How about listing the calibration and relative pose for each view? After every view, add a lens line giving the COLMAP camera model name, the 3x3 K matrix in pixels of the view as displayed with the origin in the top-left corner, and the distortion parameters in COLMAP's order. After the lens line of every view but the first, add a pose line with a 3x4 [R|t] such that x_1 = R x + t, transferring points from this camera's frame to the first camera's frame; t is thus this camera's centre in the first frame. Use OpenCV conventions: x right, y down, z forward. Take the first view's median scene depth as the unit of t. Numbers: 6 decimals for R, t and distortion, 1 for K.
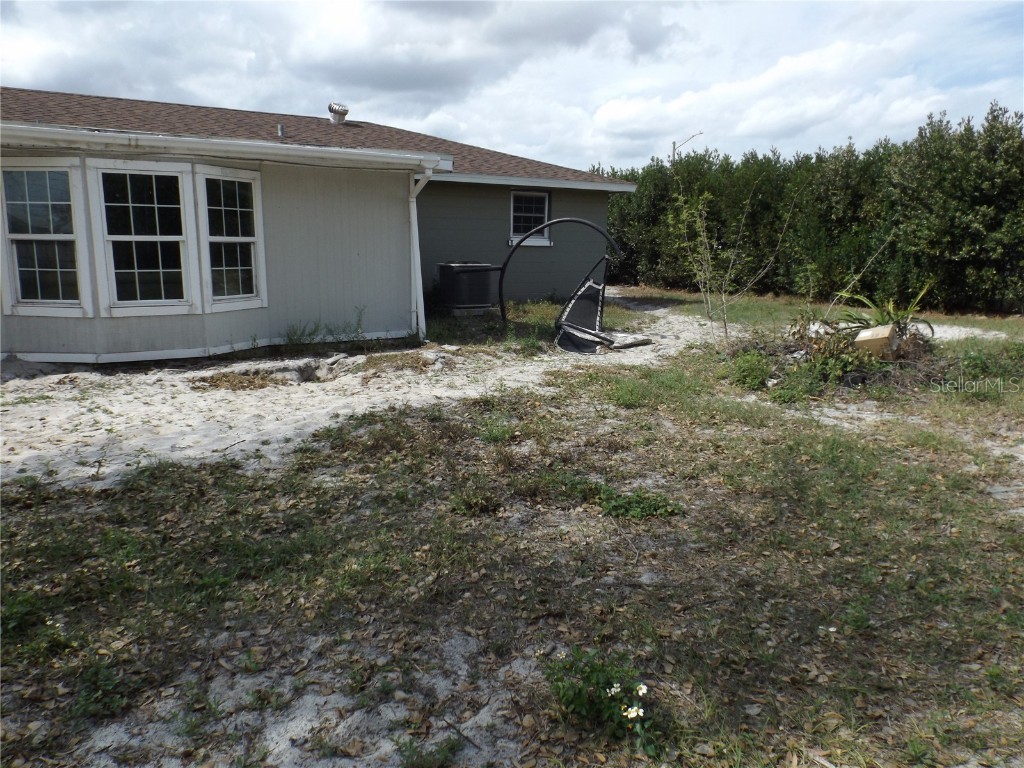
lens RADIAL K [[741.7, 0, 517.8], [0, 741.7, 385.6], [0, 0, 1]] dist [0.014647, -0.018538]
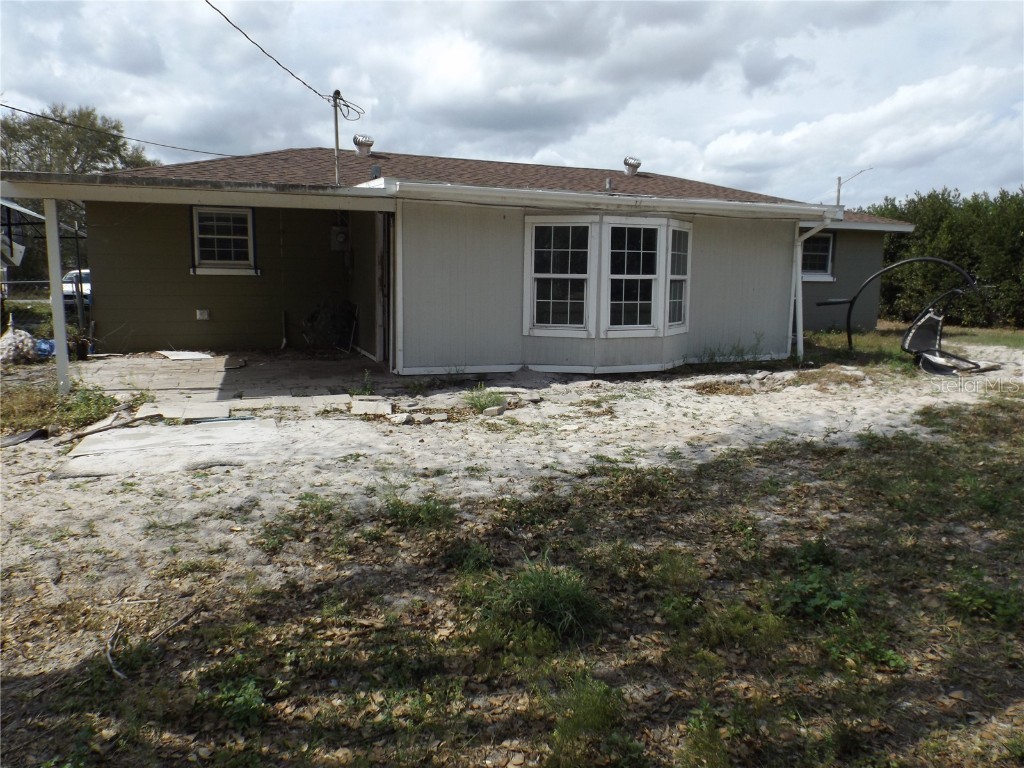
lens RADIAL K [[741.7, 0, 508.2], [0, 741.7, 384.1], [0, 0, 1]] dist [0.014647, -0.018538]
pose [[0.989791, 0.020473, -0.141051, -0.274304], [-0.026947, 0.998662, -0.044142, 0.024654], [0.139959, 0.047493, 0.989018, -0.145640]]
